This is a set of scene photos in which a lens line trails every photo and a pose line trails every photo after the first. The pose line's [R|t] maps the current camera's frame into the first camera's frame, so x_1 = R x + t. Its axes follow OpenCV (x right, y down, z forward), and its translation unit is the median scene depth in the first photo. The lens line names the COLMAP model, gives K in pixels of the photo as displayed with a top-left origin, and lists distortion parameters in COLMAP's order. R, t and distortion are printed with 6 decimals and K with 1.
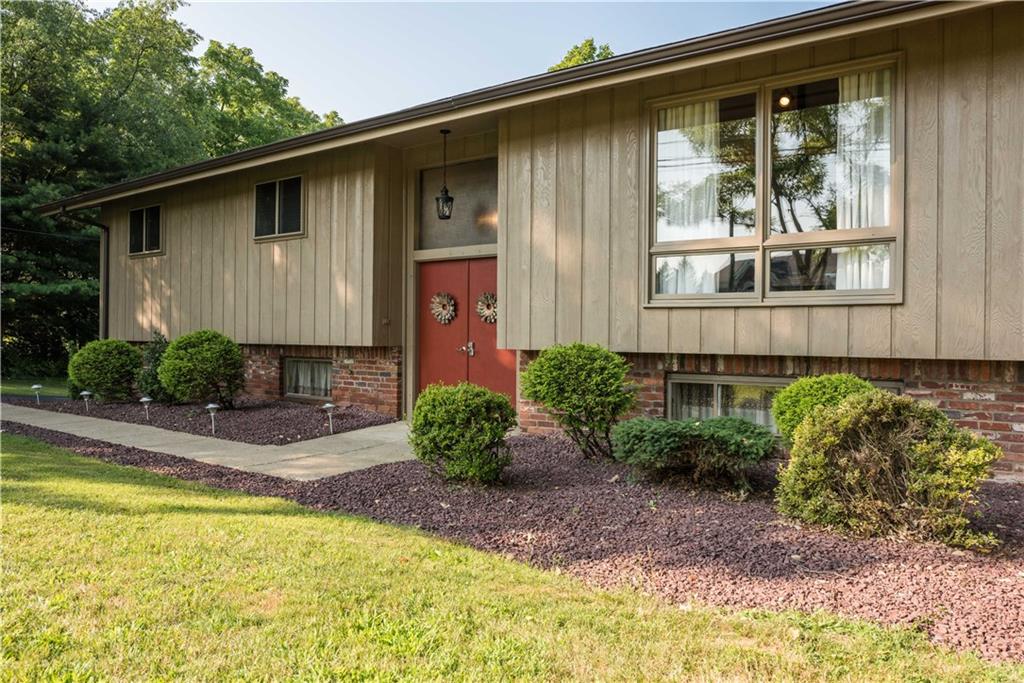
lens RADIAL K [[709.9, 0, 514.4], [0, 709.9, 342.8], [0, 0, 1]] dist [-0.035859, 0.009178]
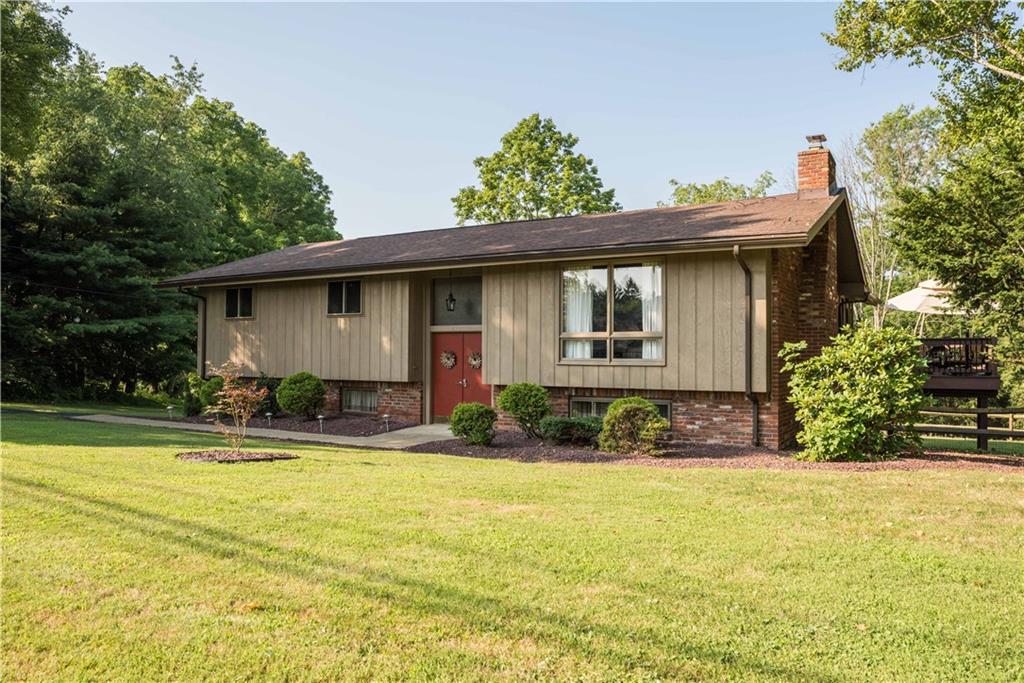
lens RADIAL K [[709.9, 0, 511.9], [0, 709.9, 342.4], [0, 0, 1]] dist [-0.035859, 0.009178]
pose [[0.997807, -0.003205, 0.066109, -0.061130], [0.005081, 0.999588, -0.028233, -0.042294], [-0.065991, 0.028507, 0.997413, -0.775207]]
